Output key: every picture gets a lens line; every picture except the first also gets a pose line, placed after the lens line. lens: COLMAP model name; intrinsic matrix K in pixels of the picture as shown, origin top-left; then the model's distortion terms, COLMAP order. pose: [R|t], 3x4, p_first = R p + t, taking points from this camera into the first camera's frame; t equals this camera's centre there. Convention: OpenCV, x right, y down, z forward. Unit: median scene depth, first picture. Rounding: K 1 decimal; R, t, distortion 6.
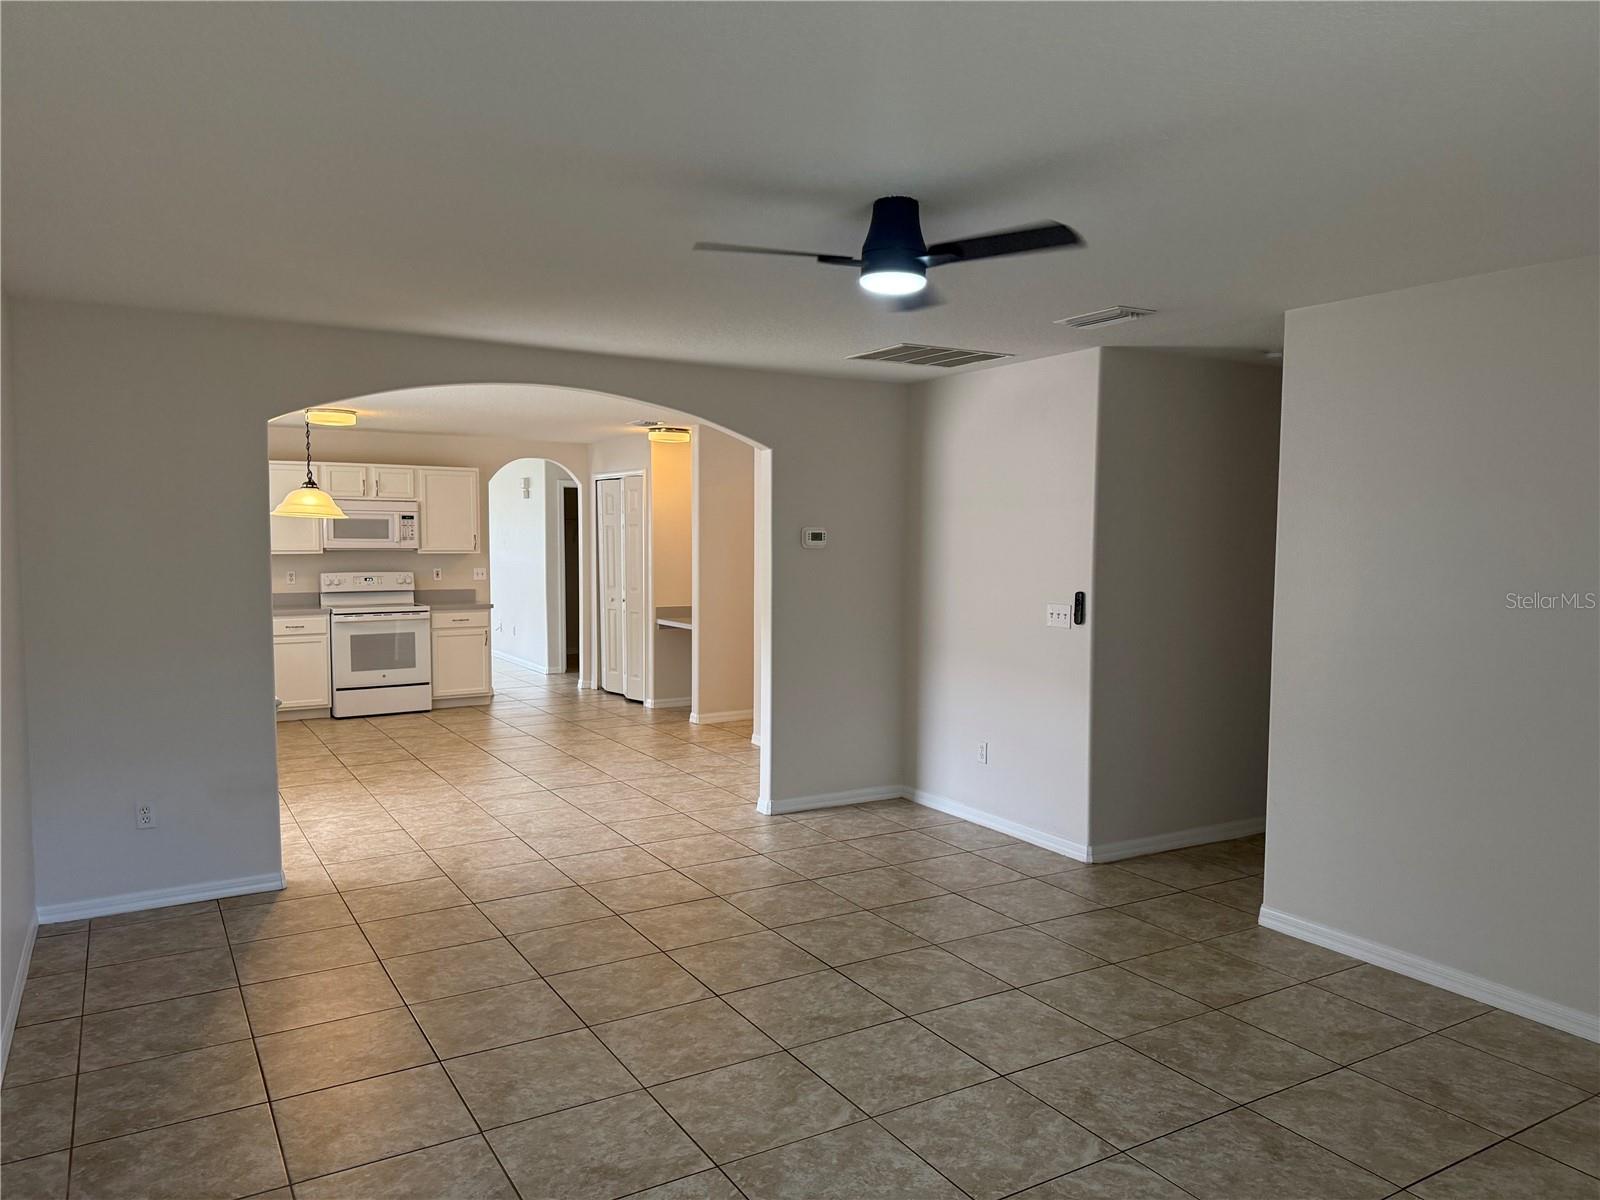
lens RADIAL K [[1129.0, 0, 832.1], [0, 1129.0, 612.6], [0, 0, 1]] dist [0.064743, -0.079467]
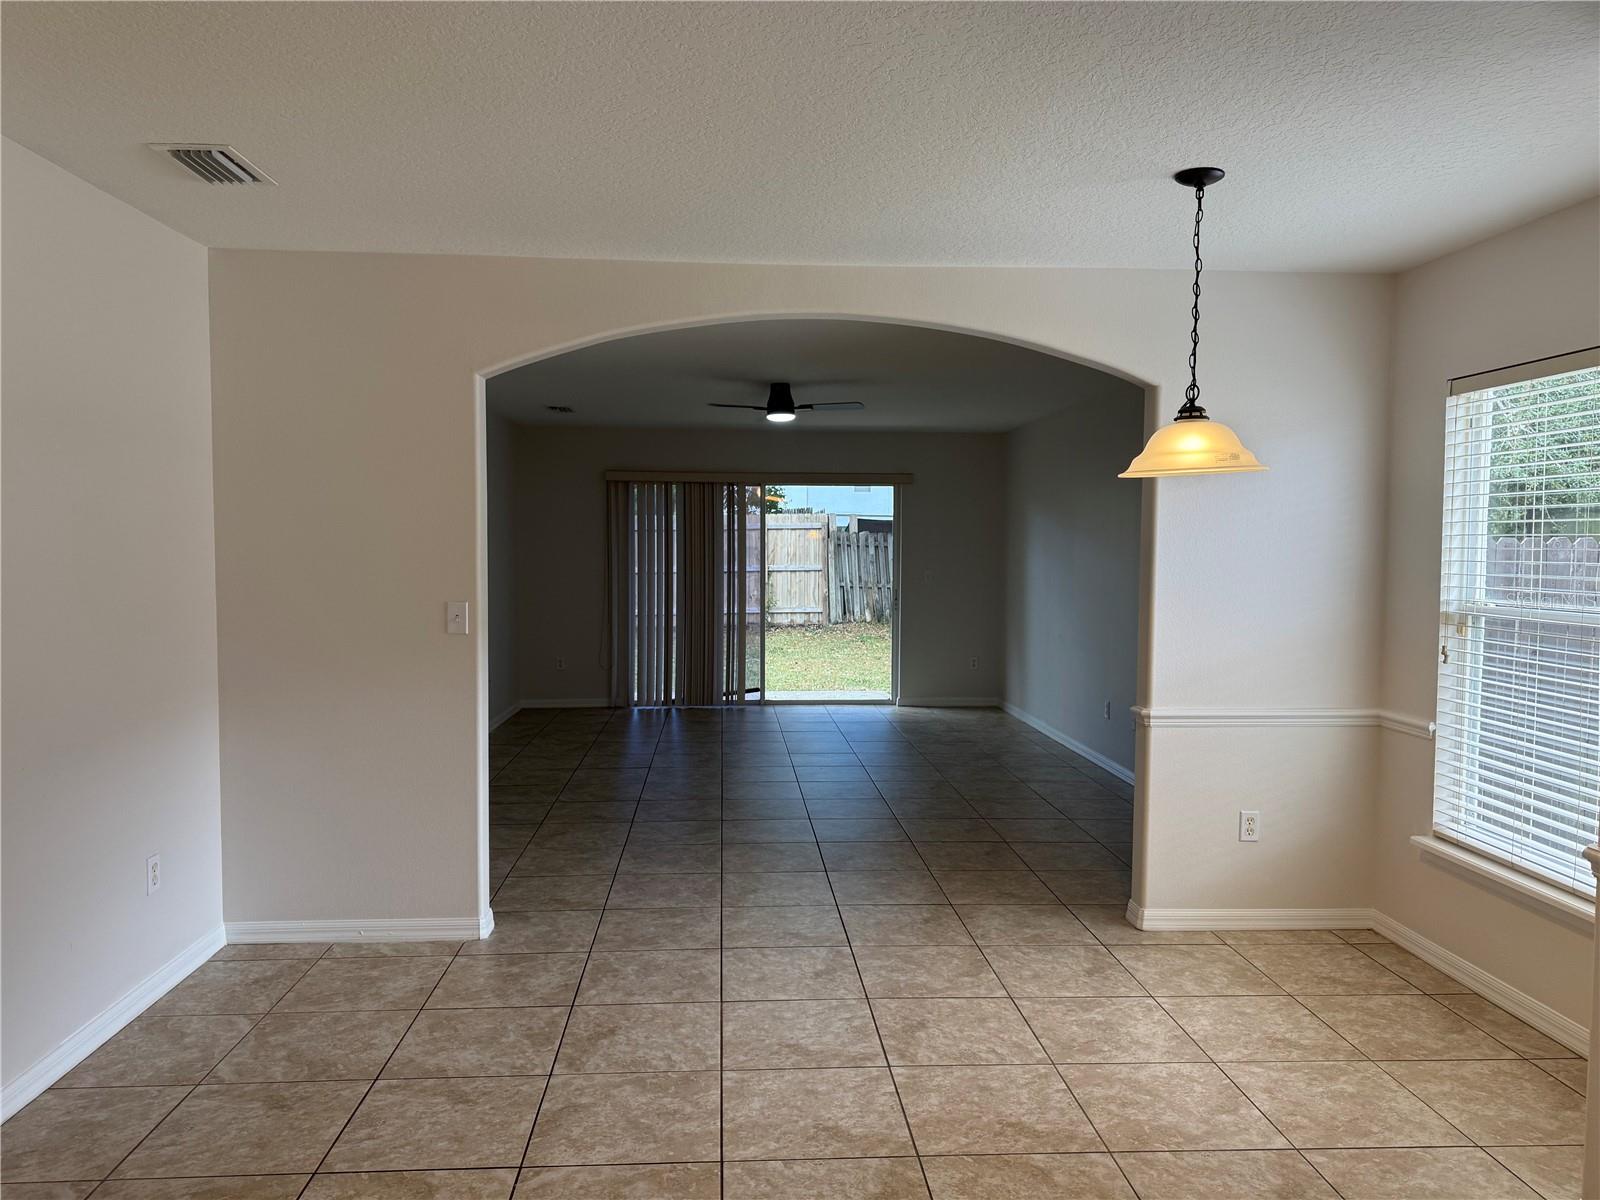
lens RADIAL K [[1129.0, 0, 792.7], [0, 1129.0, 606.5], [0, 0, 1]] dist [0.064743, -0.079467]
pose [[-0.880470, -0.038710, 0.472519, -0.515141], [0.020886, 0.992527, 0.120228, -0.085223], [-0.473642, 0.115726, -0.873081, 1.455300]]
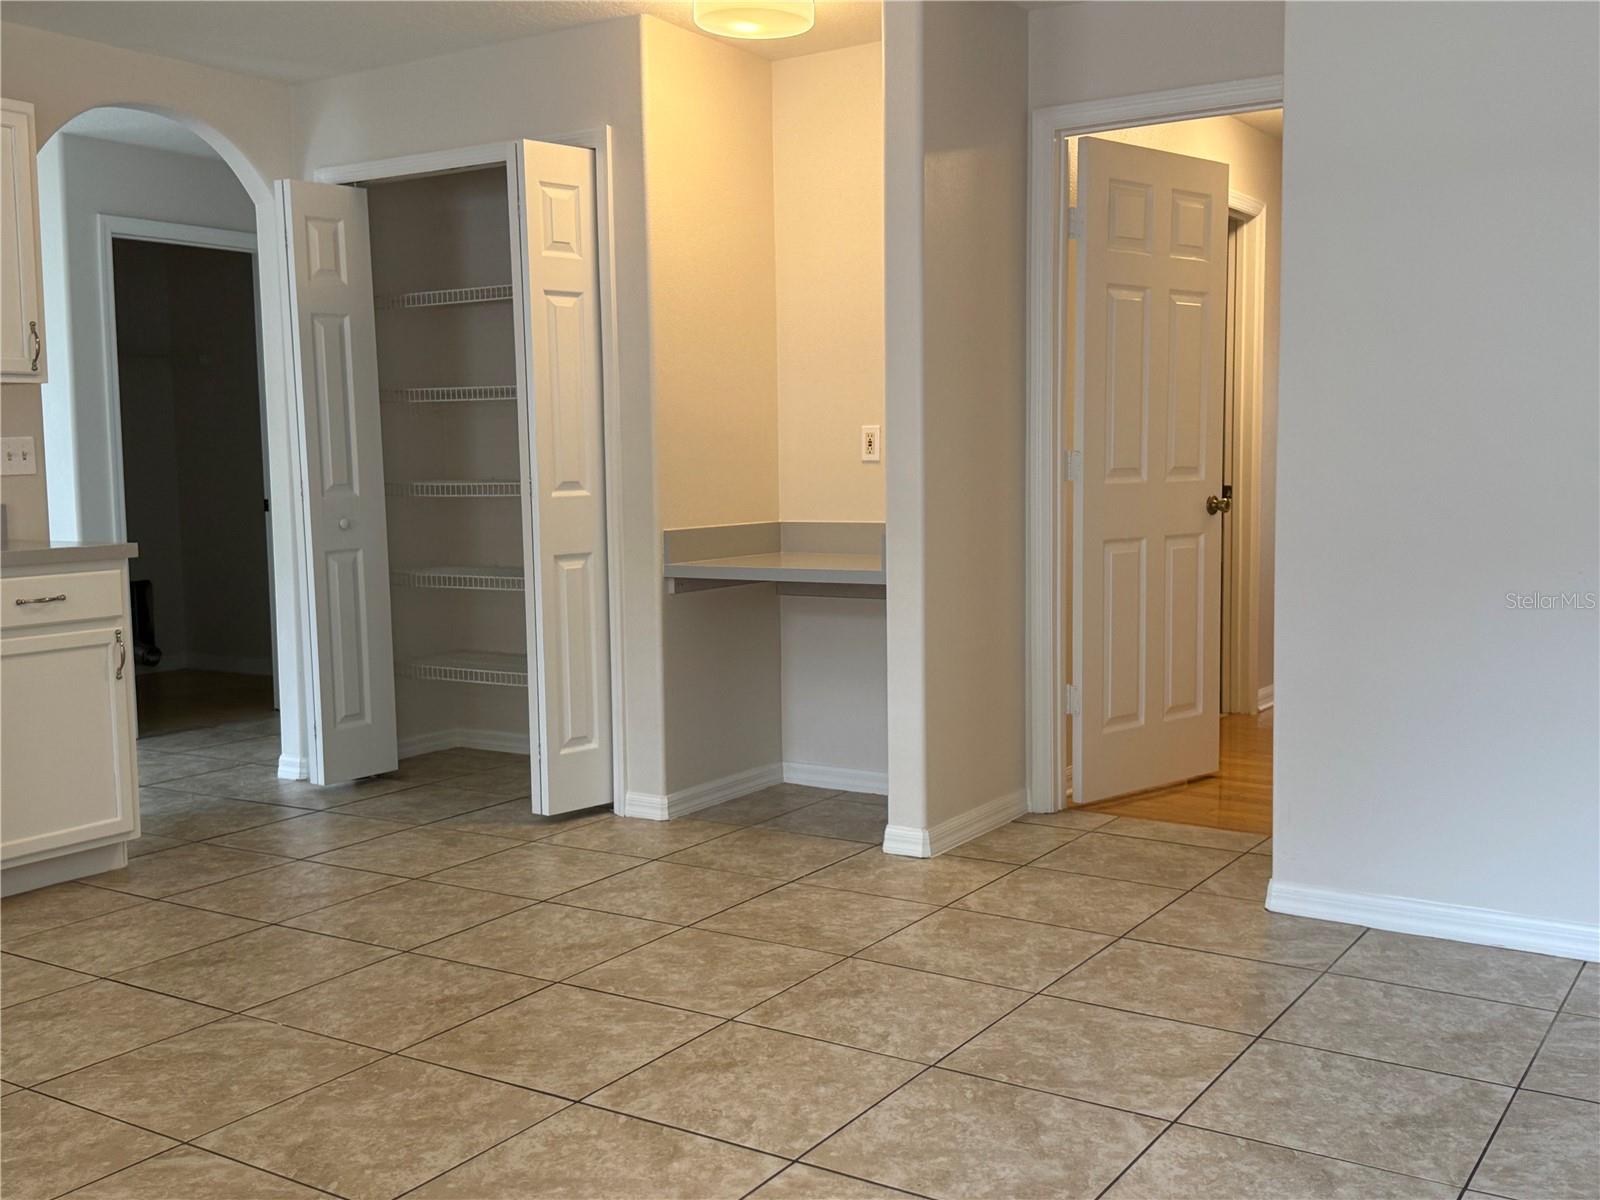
lens RADIAL K [[1579.6, 0, 793.7], [0, 1579.6, 601.3], [0, 0, 1]] dist [0.090787, 0.000000]
pose [[0.909855, -0.060366, 0.410511, -0.499503], [0.052484, 0.998157, 0.030455, 0.006815], [-0.411593, -0.006165, 0.911347, 0.832260]]
